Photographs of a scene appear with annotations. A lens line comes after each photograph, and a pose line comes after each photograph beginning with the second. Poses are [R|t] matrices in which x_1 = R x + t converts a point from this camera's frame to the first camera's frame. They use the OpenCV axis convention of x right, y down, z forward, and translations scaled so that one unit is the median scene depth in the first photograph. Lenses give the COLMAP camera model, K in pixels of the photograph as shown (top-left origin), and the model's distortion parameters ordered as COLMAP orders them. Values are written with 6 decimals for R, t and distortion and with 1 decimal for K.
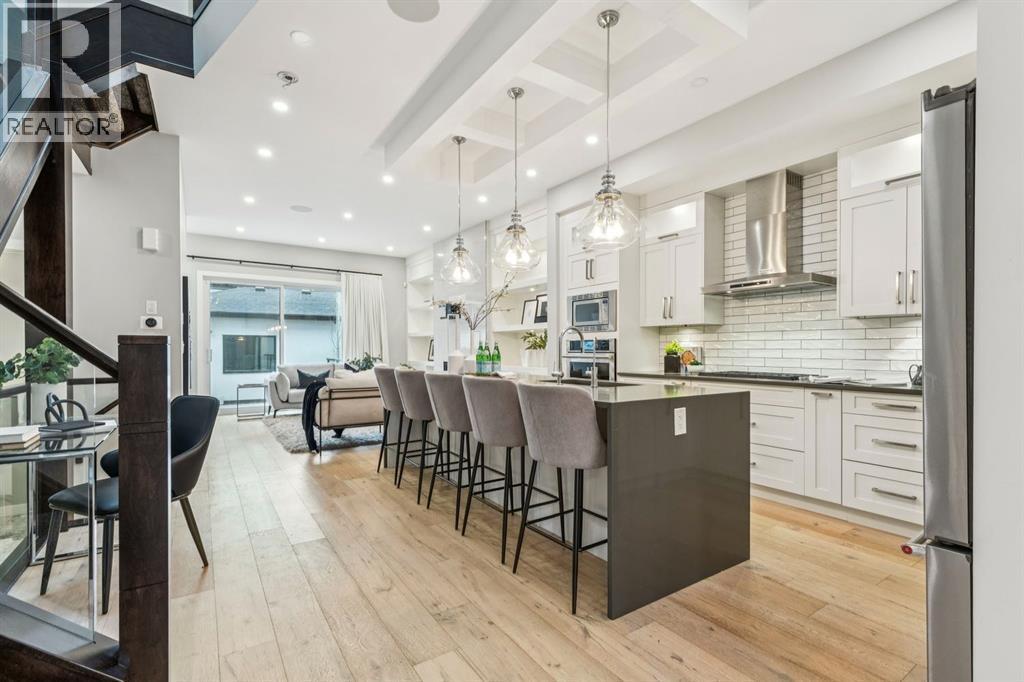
lens RADIAL K [[467.1, 0, 513.3], [0, 467.1, 350.5], [0, 0, 1]] dist [0.001632, 0.000110]
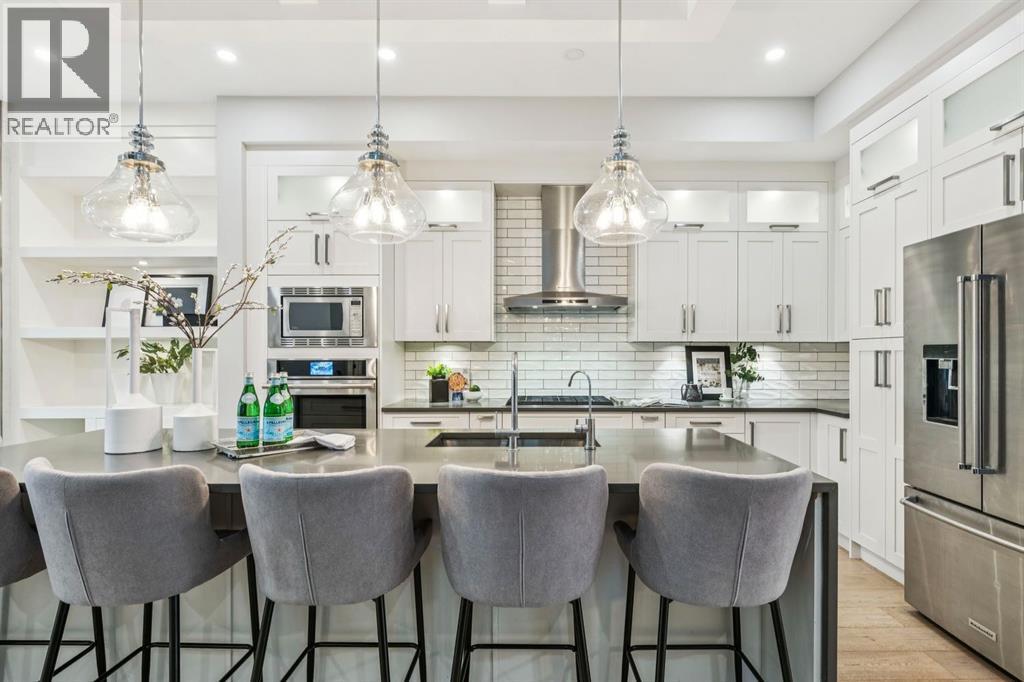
lens RADIAL K [[506.4, 0, 541.5], [0, 506.4, 351.6], [0, 0, 1]] dist [-0.002752, -0.000542]
pose [[0.554046, 0.001192, 0.832486, -0.281718], [0.003620, 0.999986, -0.003840, -0.033662], [-0.832478, 0.005141, 0.554034, 0.414024]]
